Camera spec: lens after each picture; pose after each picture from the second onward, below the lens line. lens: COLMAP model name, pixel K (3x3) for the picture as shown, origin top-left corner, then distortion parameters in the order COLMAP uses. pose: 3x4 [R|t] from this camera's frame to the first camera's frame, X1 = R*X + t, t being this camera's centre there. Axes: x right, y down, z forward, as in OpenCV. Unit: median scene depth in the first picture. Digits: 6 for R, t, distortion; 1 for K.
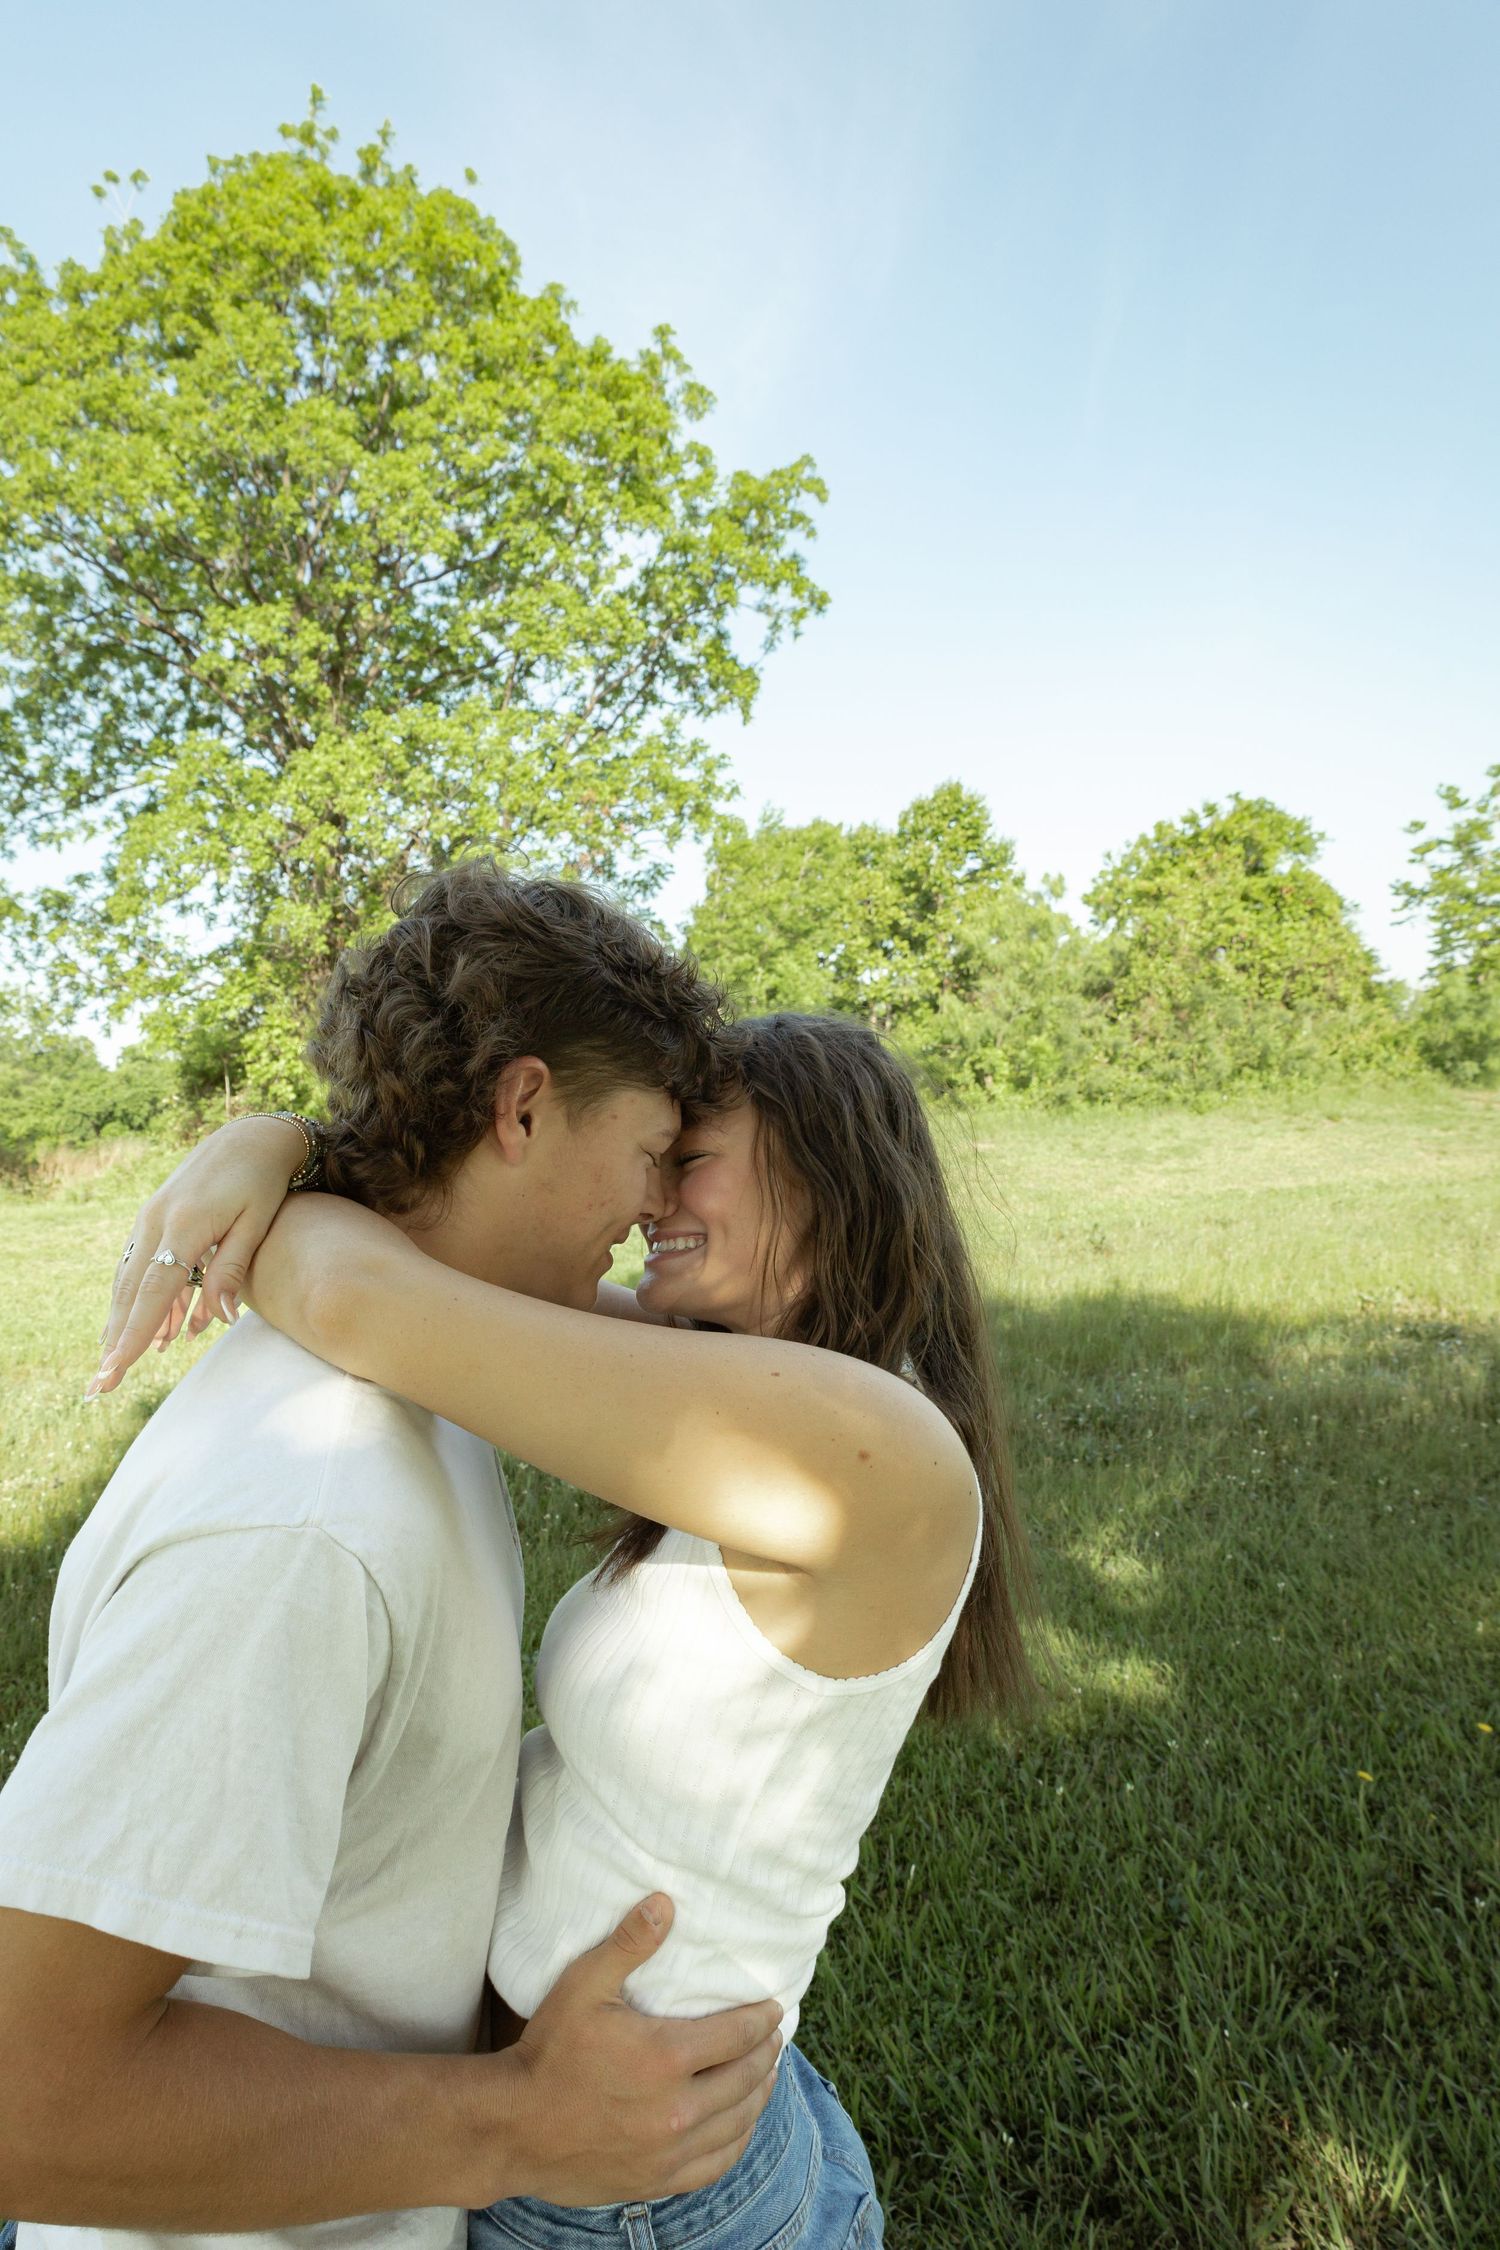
lens RADIAL K [[1509.8, 0, 750.0], [0, 1509.8, 1125.0], [0, 0, 1]] dist [0.020078, -0.001373]
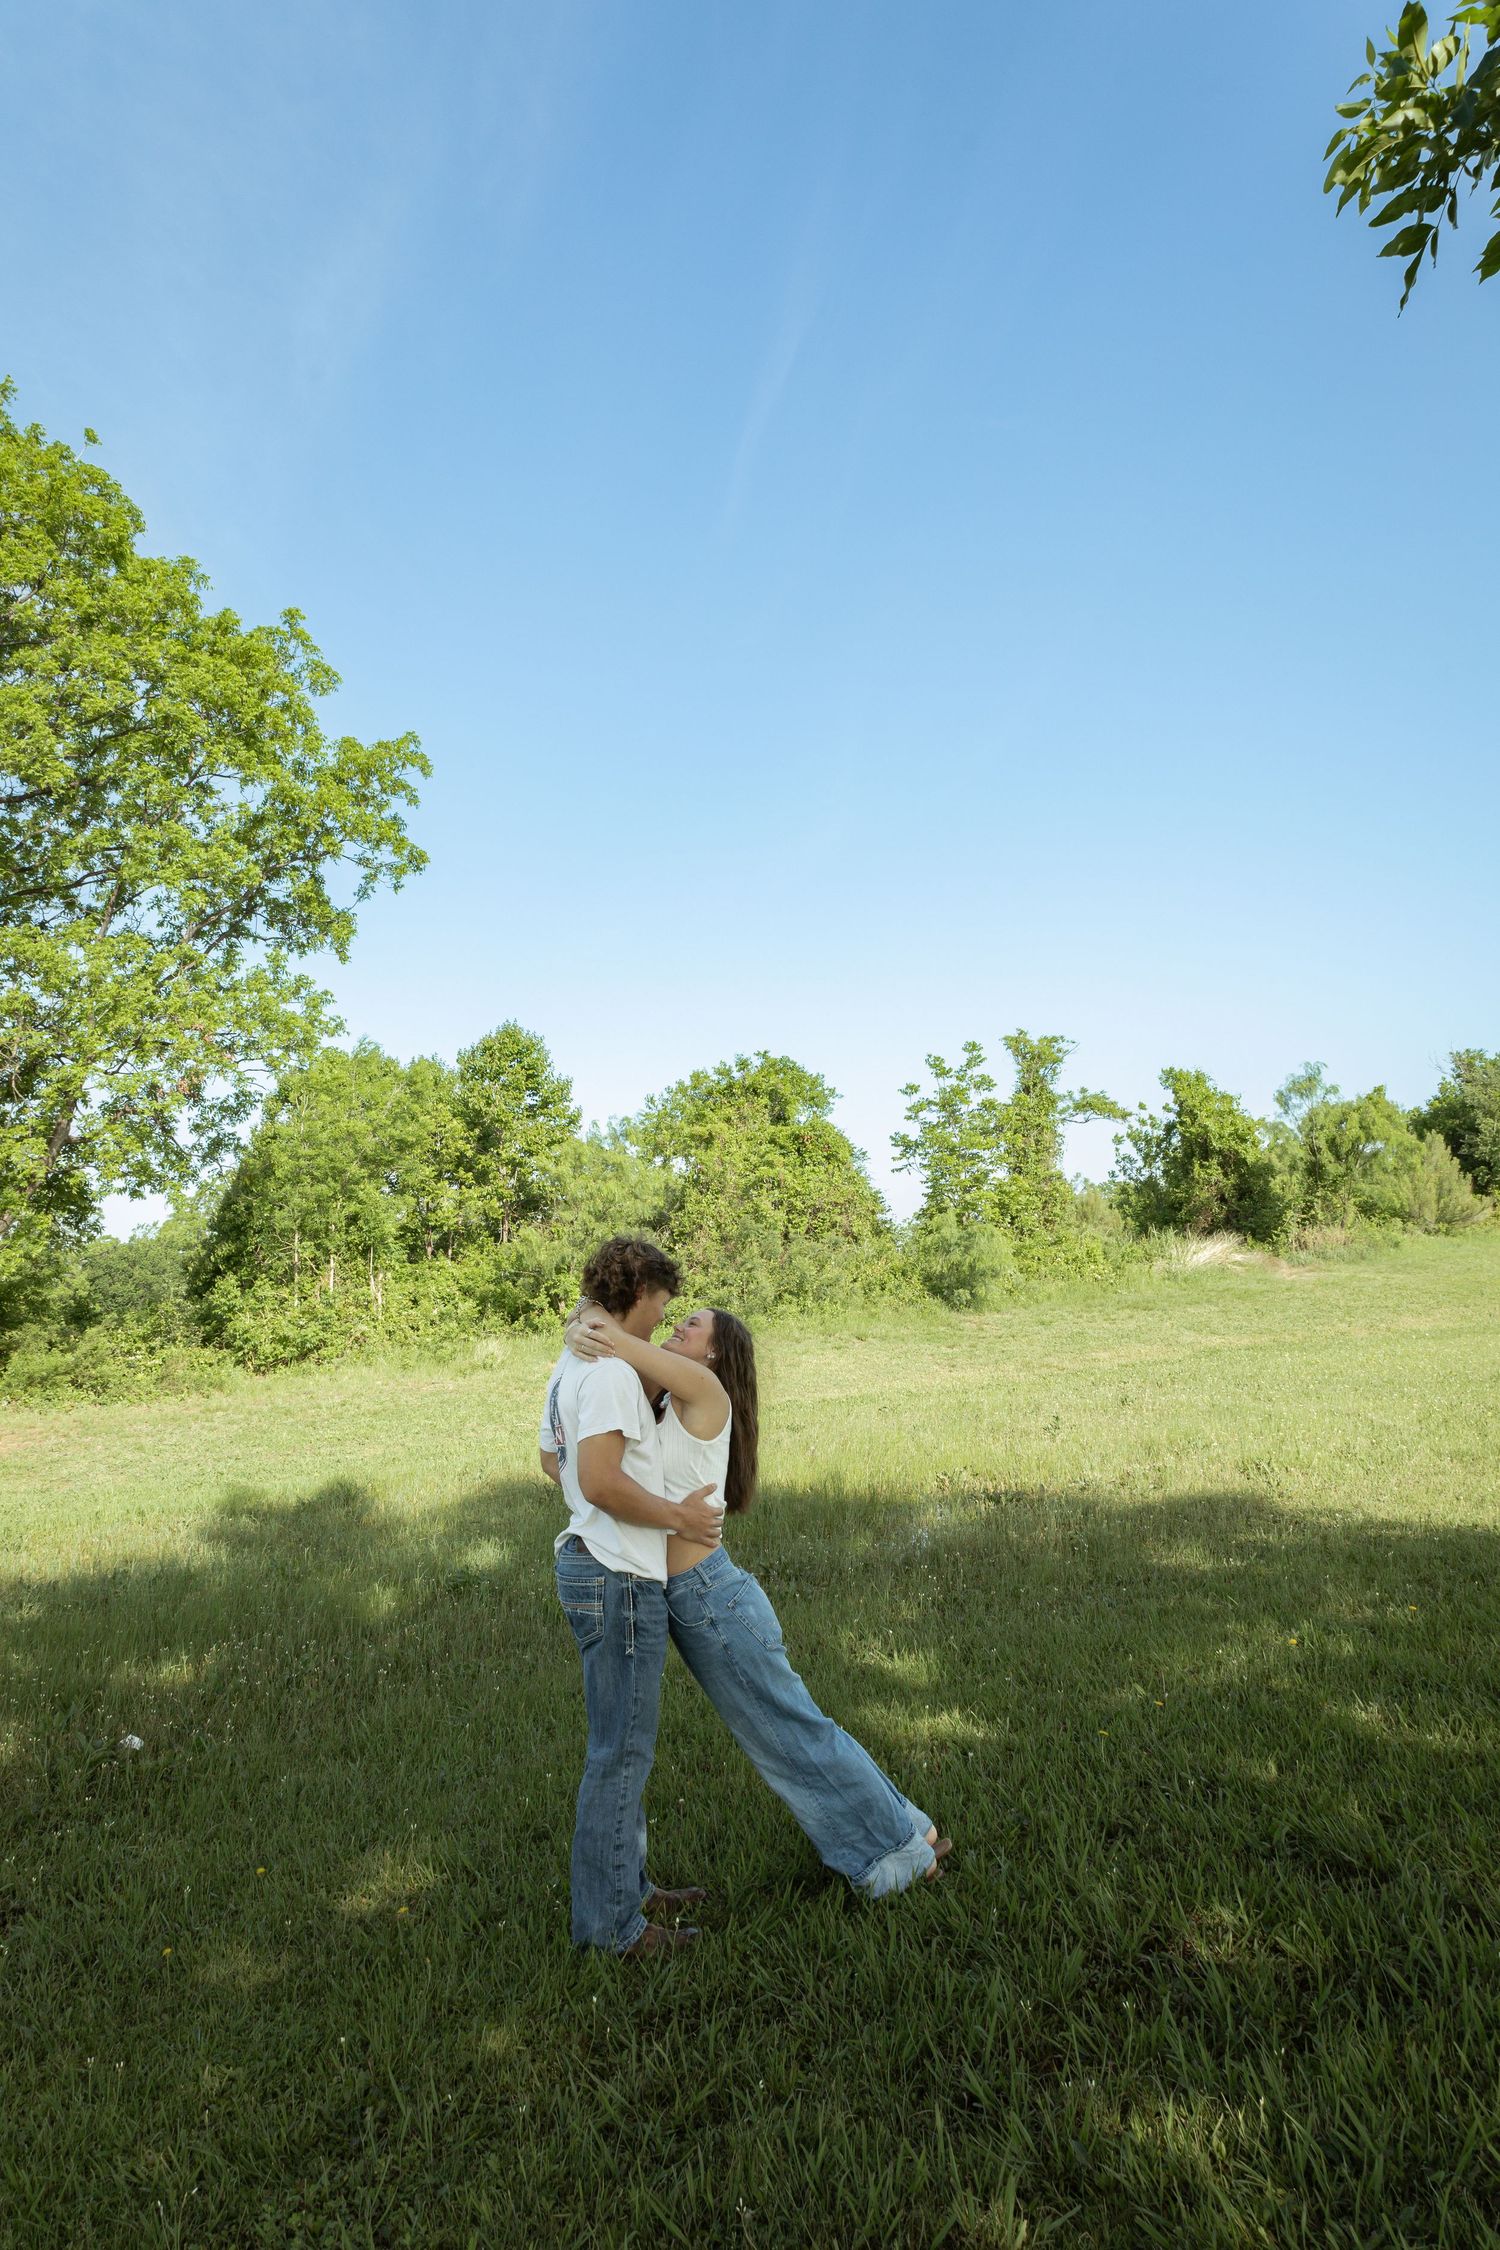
lens RADIAL K [[1578.1, 0, 750.0], [0, 1578.1, 1125.0], [0, 0, 1]] dist [0.029929, -0.002402]
pose [[0.940737, 0.039196, 0.336865, -0.096036], [0.011317, 0.989117, -0.146692, 0.009720], [-0.338949, 0.141811, 0.930056, -0.099556]]
